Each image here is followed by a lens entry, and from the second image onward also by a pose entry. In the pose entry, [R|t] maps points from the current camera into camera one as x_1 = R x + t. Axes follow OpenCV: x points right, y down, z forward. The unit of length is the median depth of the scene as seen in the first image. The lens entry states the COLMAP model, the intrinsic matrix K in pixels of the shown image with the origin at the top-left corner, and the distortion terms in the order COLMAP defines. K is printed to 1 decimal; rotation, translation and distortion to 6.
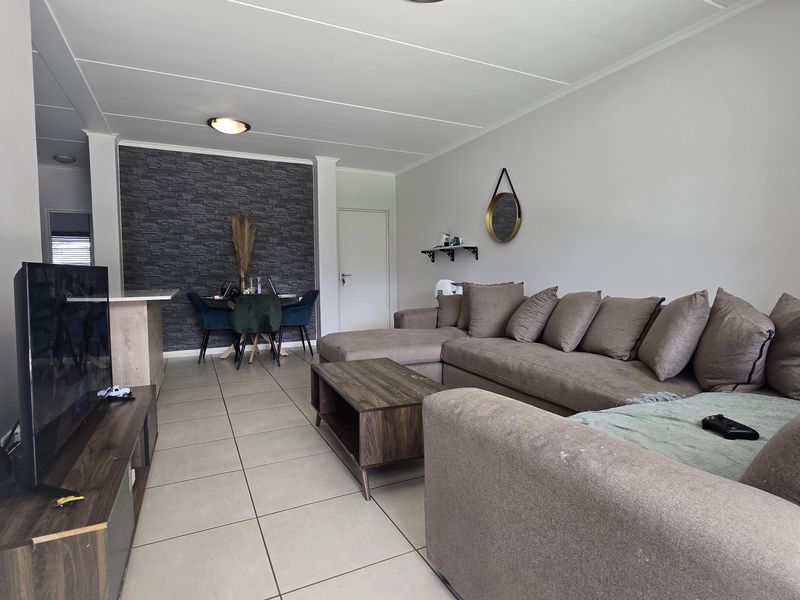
lens RADIAL K [[434.7, 0, 394.5], [0, 434.7, 299.0], [0, 0, 1]] dist [0.001070, -0.003543]
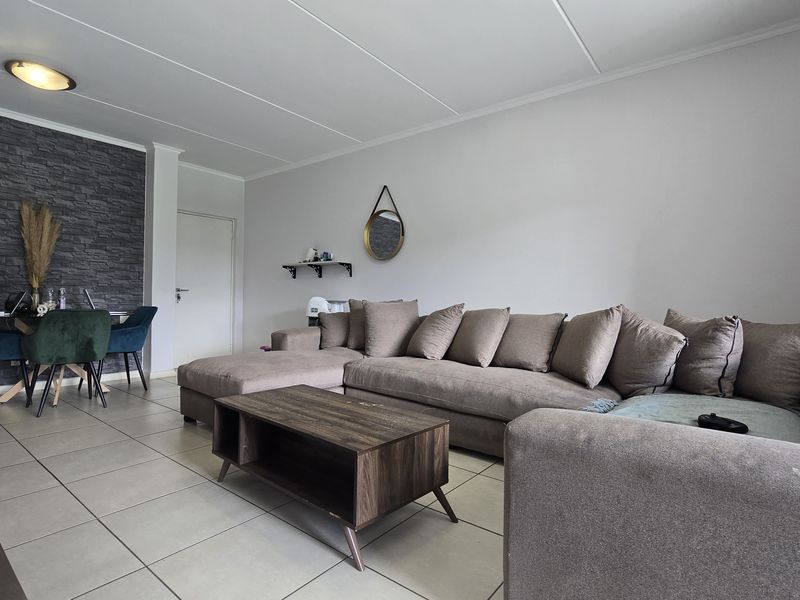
lens RADIAL K [[434.7, 0, 395.3], [0, 434.7, 297.7], [0, 0, 1]] dist [0.001070, -0.003543]
pose [[0.901971, 0.024062, 0.431125, -0.153204], [0.000920, 0.998337, -0.057644, 0.012131], [-0.431795, 0.052390, 0.900449, 0.114120]]
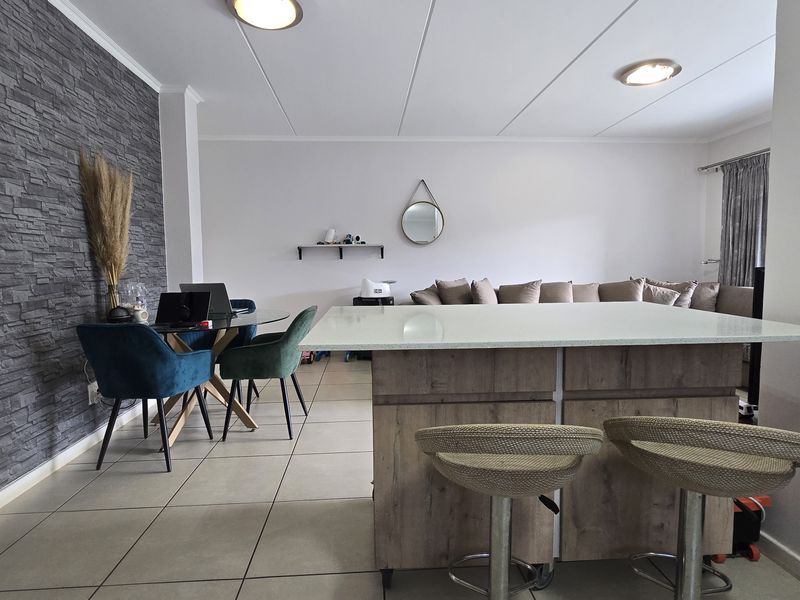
lens RADIAL K [[434.7, 0, 400.5], [0, 434.7, 302.0], [0, 0, 1]] dist [0.001070, -0.003543]
pose [[0.360644, -0.075072, 0.929678, -0.888250], [0.065612, 0.996328, 0.055001, -0.046749], [-0.930393, 0.041162, 0.364245, 0.670861]]
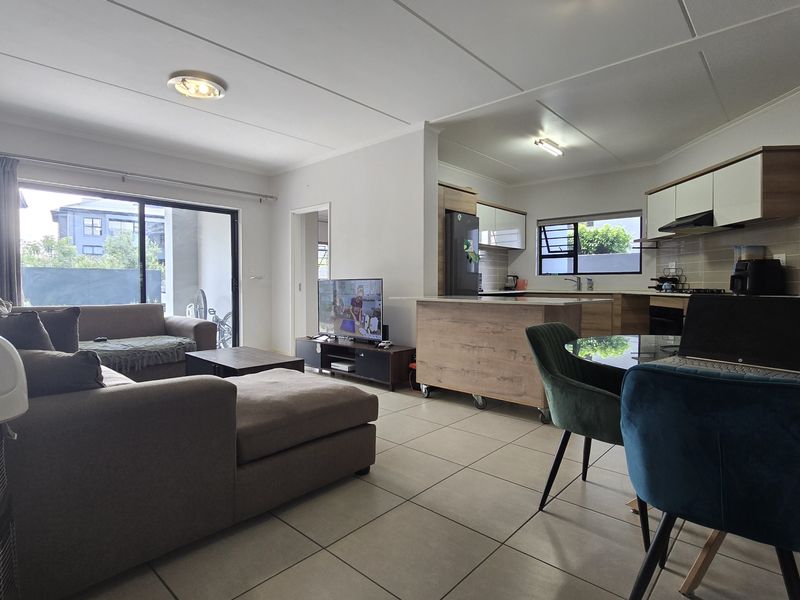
lens RADIAL K [[434.7, 0, 394.5], [0, 434.7, 298.9], [0, 0, 1]] dist [0.001070, -0.003543]
pose [[-0.928448, 0.021408, -0.370844, 0.013726], [-0.012921, 0.995872, 0.089840, -0.079859], [0.371237, 0.088203, -0.924339, 1.421921]]
